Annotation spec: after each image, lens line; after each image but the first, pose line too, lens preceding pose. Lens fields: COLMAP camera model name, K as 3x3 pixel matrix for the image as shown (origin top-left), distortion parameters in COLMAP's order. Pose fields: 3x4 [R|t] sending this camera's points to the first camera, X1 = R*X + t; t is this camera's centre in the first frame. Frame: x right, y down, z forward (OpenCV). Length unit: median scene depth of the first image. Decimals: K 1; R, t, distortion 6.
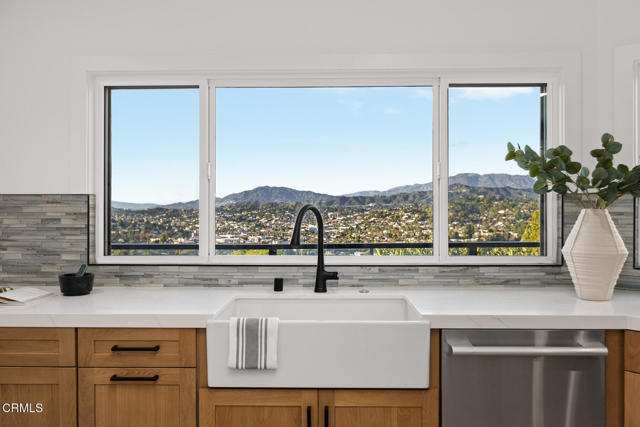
lens RADIAL K [[510.6, 0, 320.0], [0, 510.6, 213.5], [0, 0, 1]] dist [-0.002151, -0.003176]
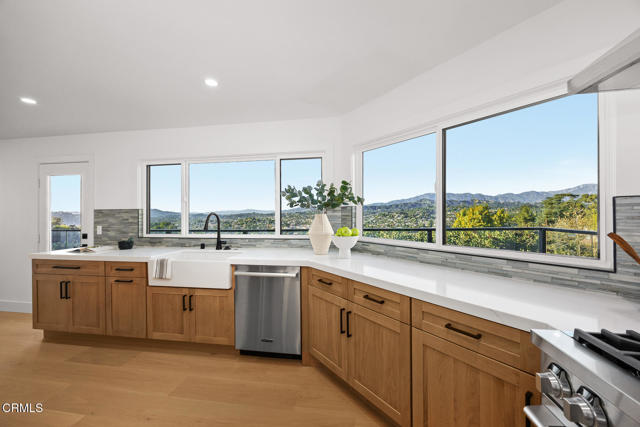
lens RADIAL K [[252.7, 0, 320.0], [0, 252.7, 213.5], [0, 0, 1]] dist [-0.000275, 0.000015]
pose [[0.990294, -0.007322, -0.138794, 0.602315], [0.006719, 0.999966, -0.004815, -0.004635], [0.138824, 0.003836, 0.990310, -0.096157]]
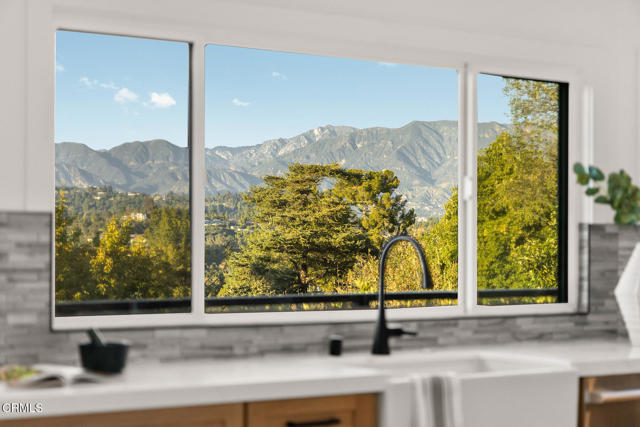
lens RADIAL K [[1523.7, 0, 320.0], [0, 1523.7, 213.5], [0, 0, 1]] dist [0.012683, 0.061148]
pose [[0.776230, 0.018680, 0.630173, -1.359644], [-0.007929, 0.999771, -0.019869, -0.004008], [-0.630400, 0.010426, 0.776201, -0.591401]]
